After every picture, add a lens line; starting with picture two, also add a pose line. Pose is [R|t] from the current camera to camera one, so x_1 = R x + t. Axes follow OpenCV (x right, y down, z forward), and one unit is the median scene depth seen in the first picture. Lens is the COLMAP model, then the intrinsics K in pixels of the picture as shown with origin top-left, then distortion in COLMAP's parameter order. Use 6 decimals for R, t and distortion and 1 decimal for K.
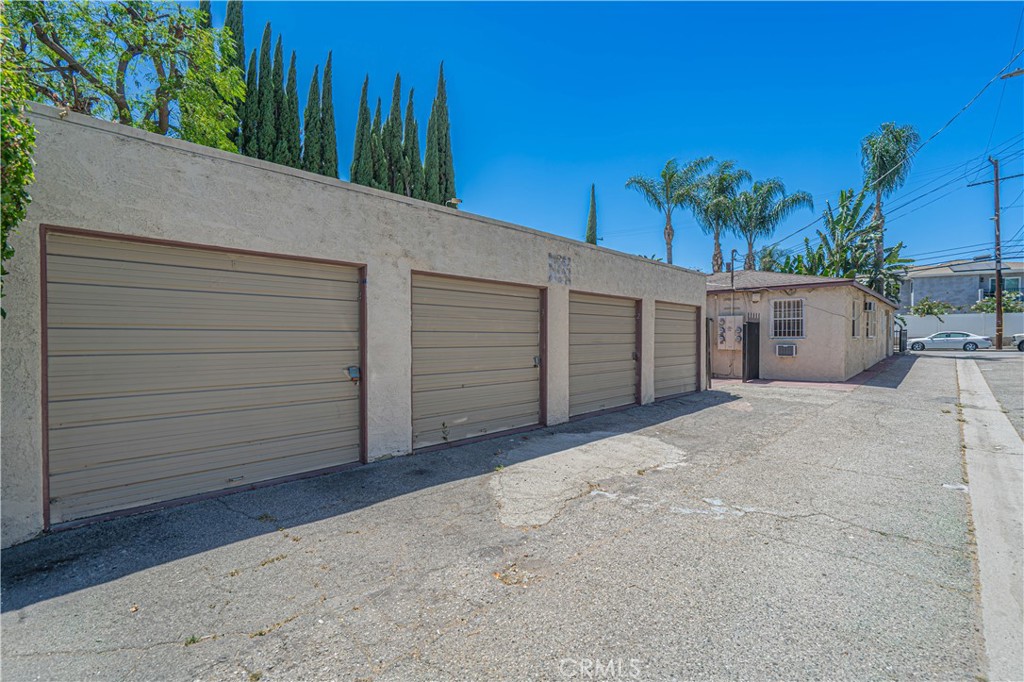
lens RADIAL K [[484.0, 0, 489.6], [0, 484.0, 344.5], [0, 0, 1]] dist [-0.003748, -0.001085]
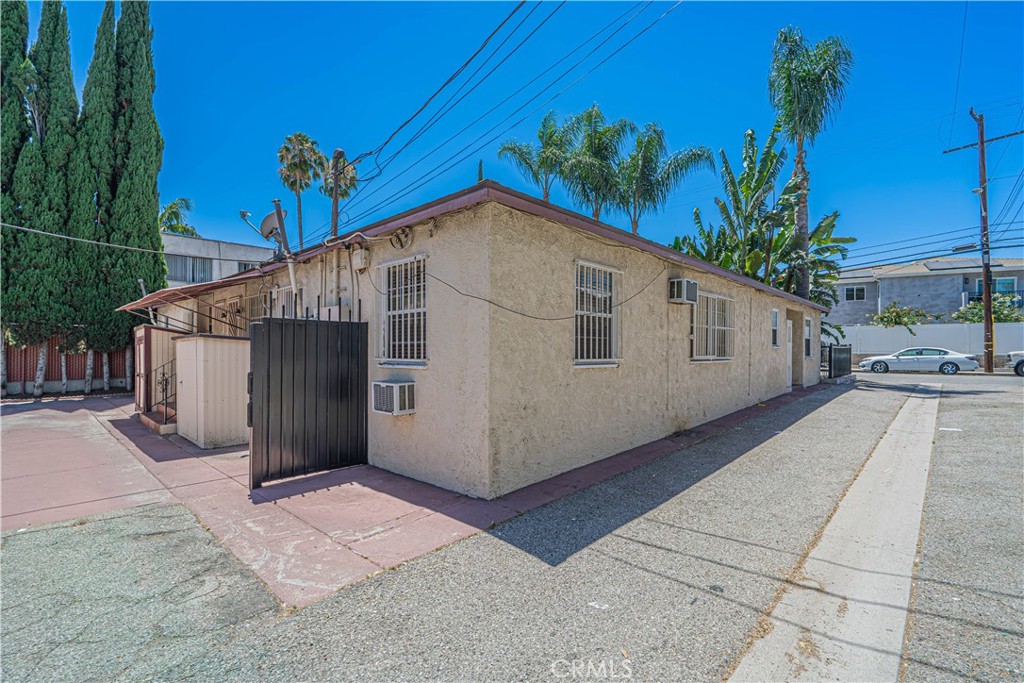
lens RADIAL K [[459.5, 0, 515.9], [0, 459.5, 345.4], [0, 0, 1]] dist [-0.006853, 0.001090]
pose [[0.999969, 0.006978, 0.003592, 0.340392], [-0.006892, 0.999703, -0.023396, -0.009367], [-0.003754, 0.023371, 0.999720, 0.310892]]
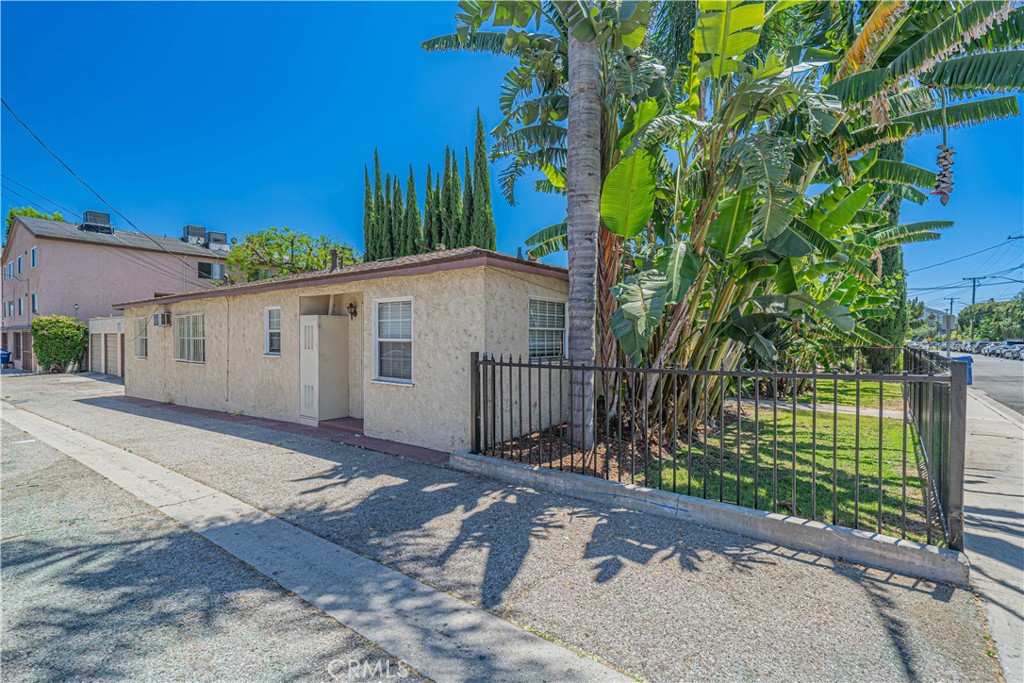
lens RADIAL K [[480.0, 0, 512.0], [0, 480.0, 341.5], [0, 0, 1]] dist [0.002631, 0.000499]
pose [[0.102255, 0.010710, -0.994701, 0.816646], [-0.016285, 0.999826, 0.009091, -0.030091], [0.994625, 0.015269, 0.102412, 0.751962]]
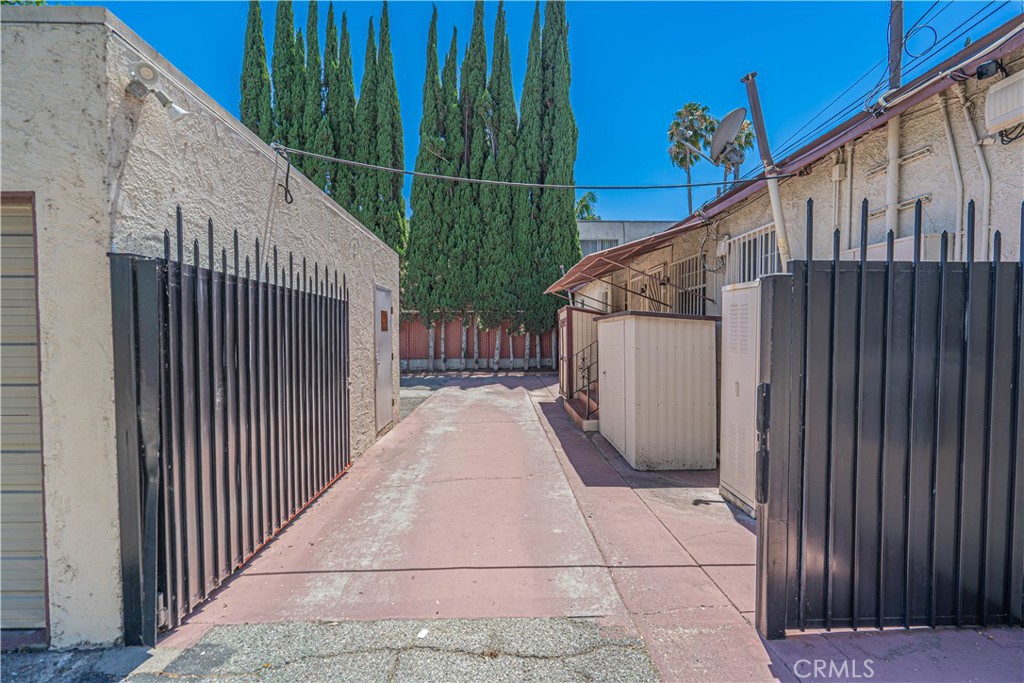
lens RADIAL K [[457.7, 0, 516.3], [0, 457.7, 345.0], [0, 0, 1]] dist [-0.001480, 0.000282]
pose [[0.711349, 0.024192, -0.702423, 0.272758], [-0.010207, 0.999658, 0.024092, -0.010686], [0.702765, -0.009968, 0.711352, 0.390567]]
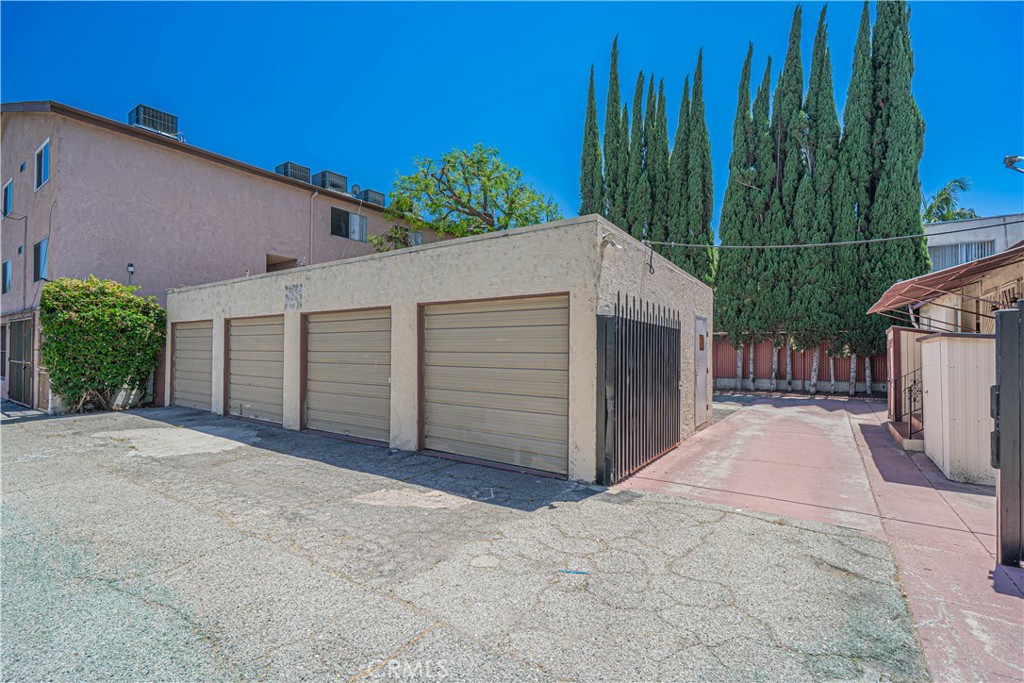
lens RADIAL K [[457.7, 0, 516.3], [0, 457.7, 345.0], [0, 0, 1]] dist [-0.001480, 0.000282]
pose [[0.156549, -0.008939, -0.987630, 0.335820], [-0.020393, 0.999717, -0.012280, -0.008889], [0.987460, 0.022063, 0.156322, 0.344392]]
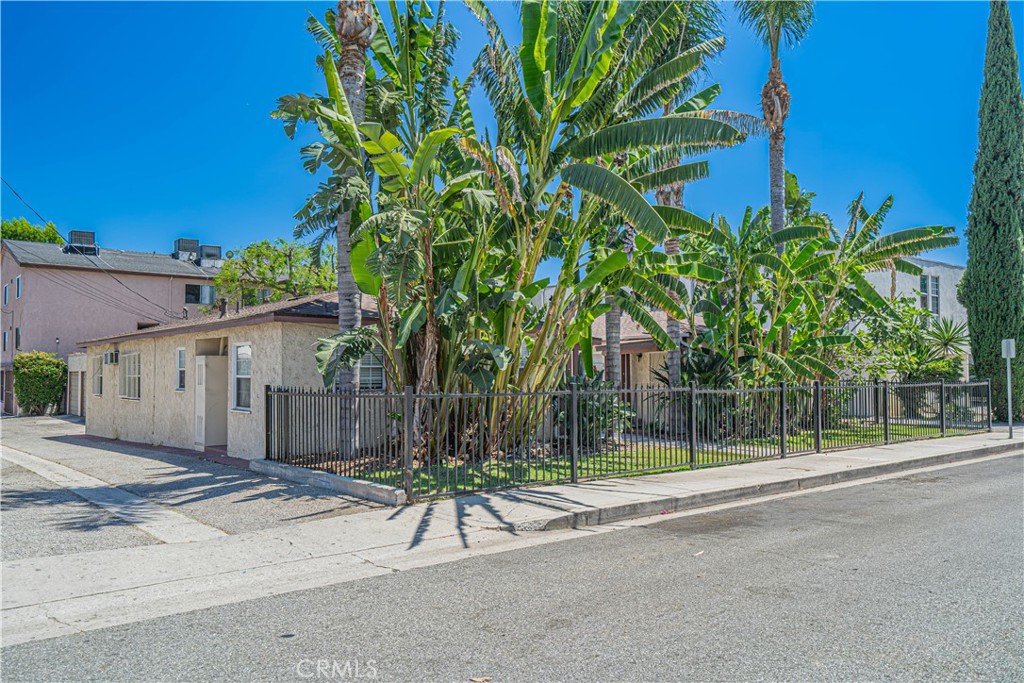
lens RADIAL K [[758.8, 0, 512.0], [0, 758.8, 341.5], [0, 0, 1]] dist [0.006147, 0.007797]
pose [[-0.111432, -0.037043, -0.993081, 0.993472], [-0.008349, 0.999305, -0.036338, -0.033199], [0.993737, 0.004242, -0.111664, 0.910866]]
